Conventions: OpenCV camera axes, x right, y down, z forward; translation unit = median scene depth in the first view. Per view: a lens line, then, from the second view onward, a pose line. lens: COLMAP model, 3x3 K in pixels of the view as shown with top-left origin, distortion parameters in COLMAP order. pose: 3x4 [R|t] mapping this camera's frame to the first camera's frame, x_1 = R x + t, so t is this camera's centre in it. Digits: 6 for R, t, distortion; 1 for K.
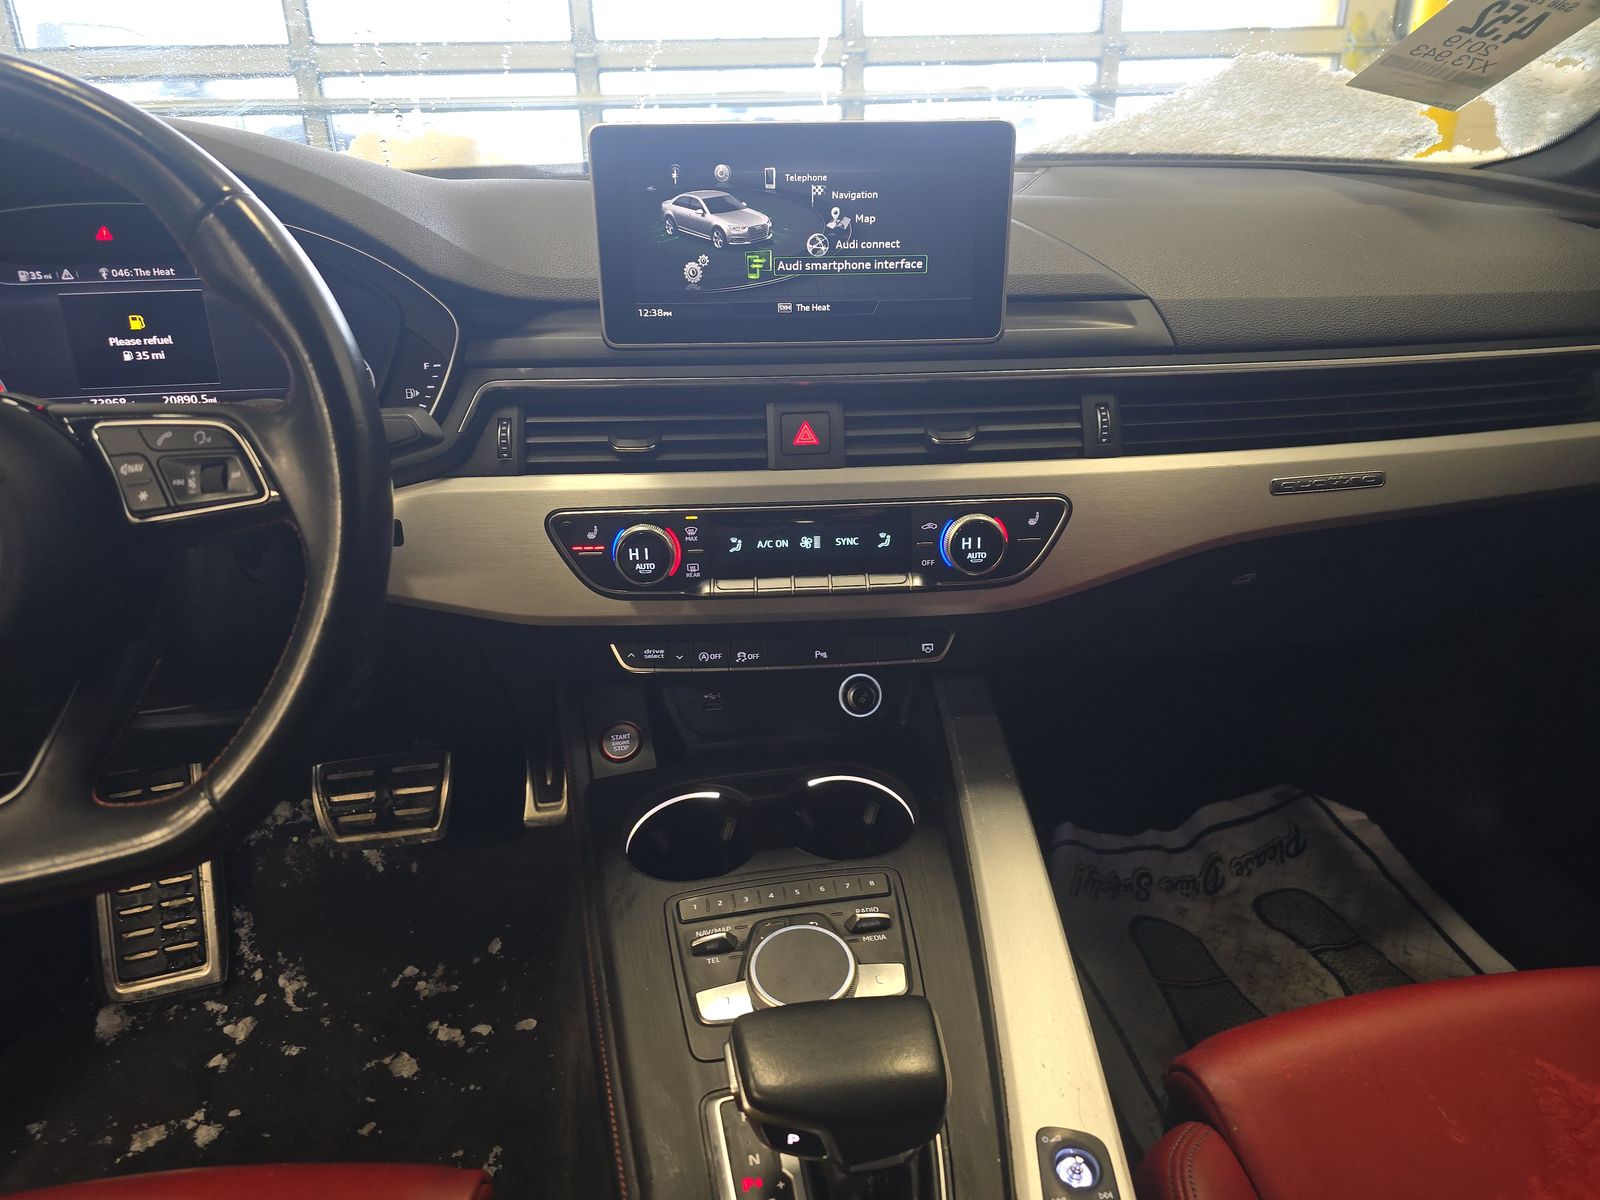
lens RADIAL K [[1044.8, 0, 800.0], [0, 1044.8, 600.0], [0, 0, 1]] dist [0.041956, -0.035390]
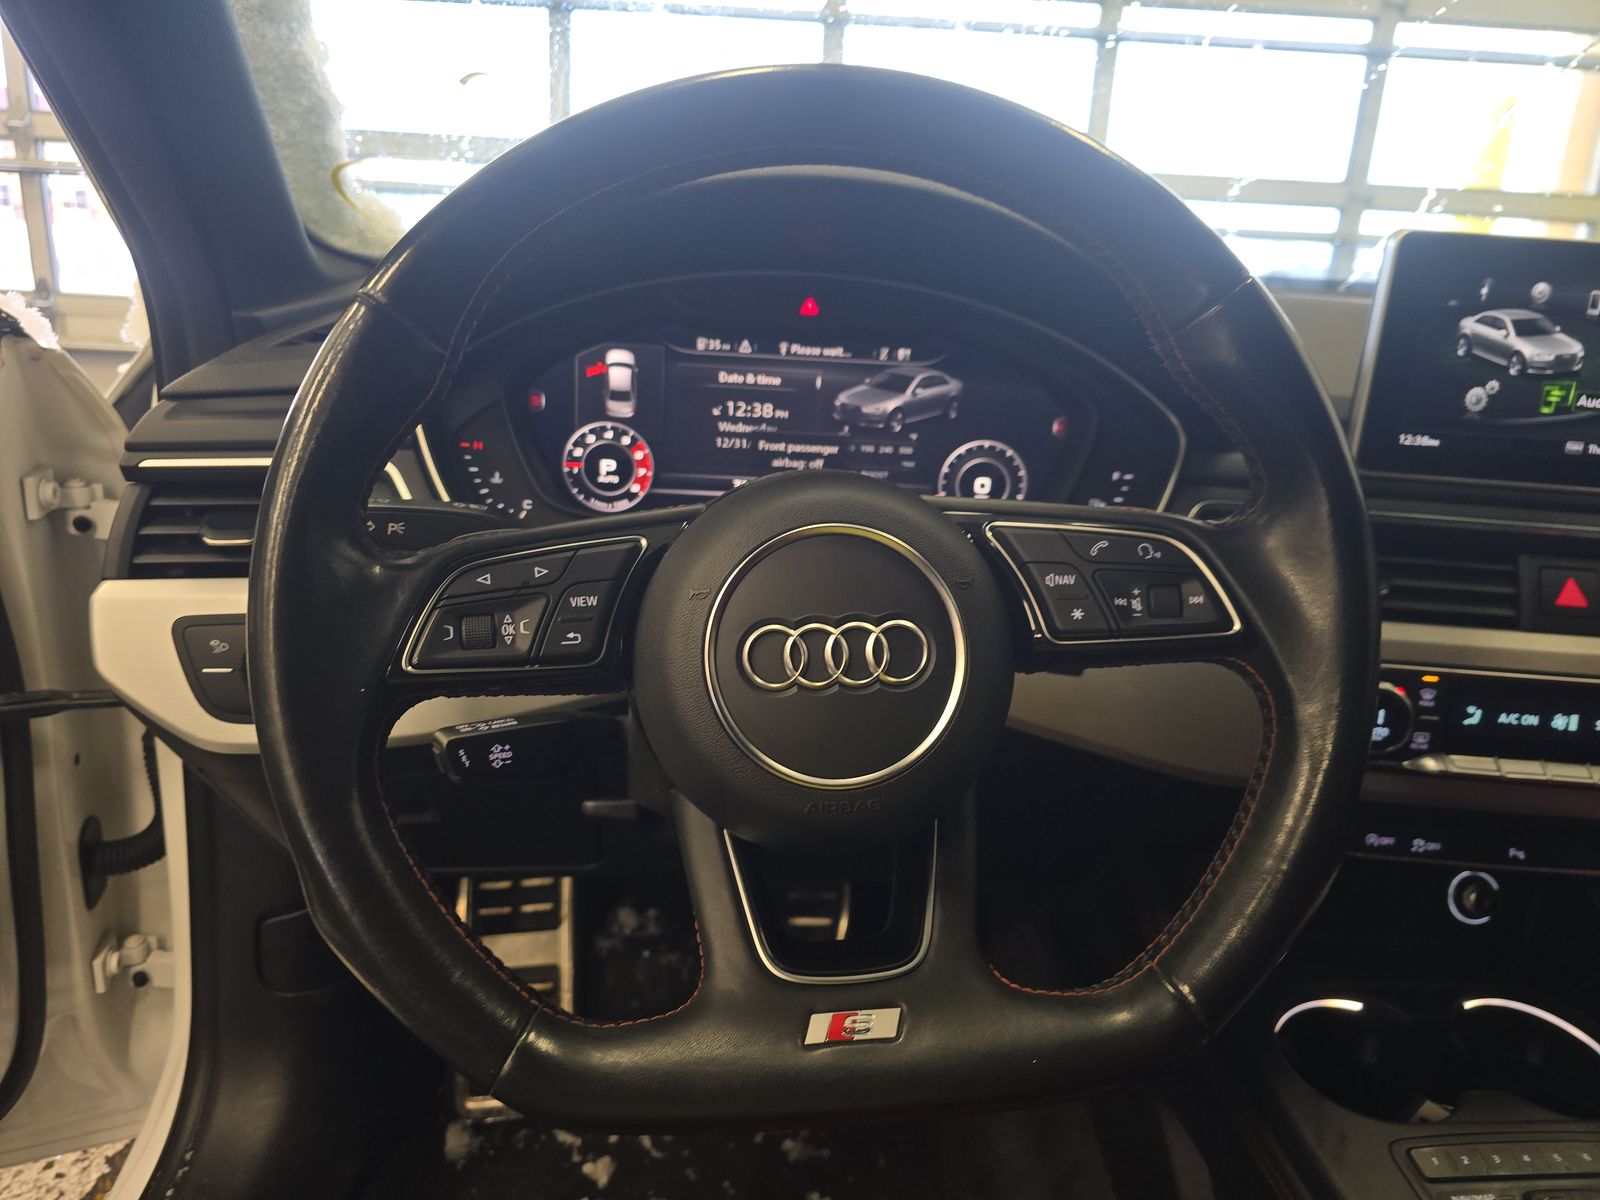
lens RADIAL K [[1069.0, 0, 800.0], [0, 1069.0, 600.0], [0, 0, 1]] dist [0.030061, -0.038668]
pose [[0.991288, 0.101703, -0.083700, -0.547467], [-0.109757, 0.989113, -0.098029, -0.000974], [0.072819, 0.106362, 0.991657, 0.096842]]
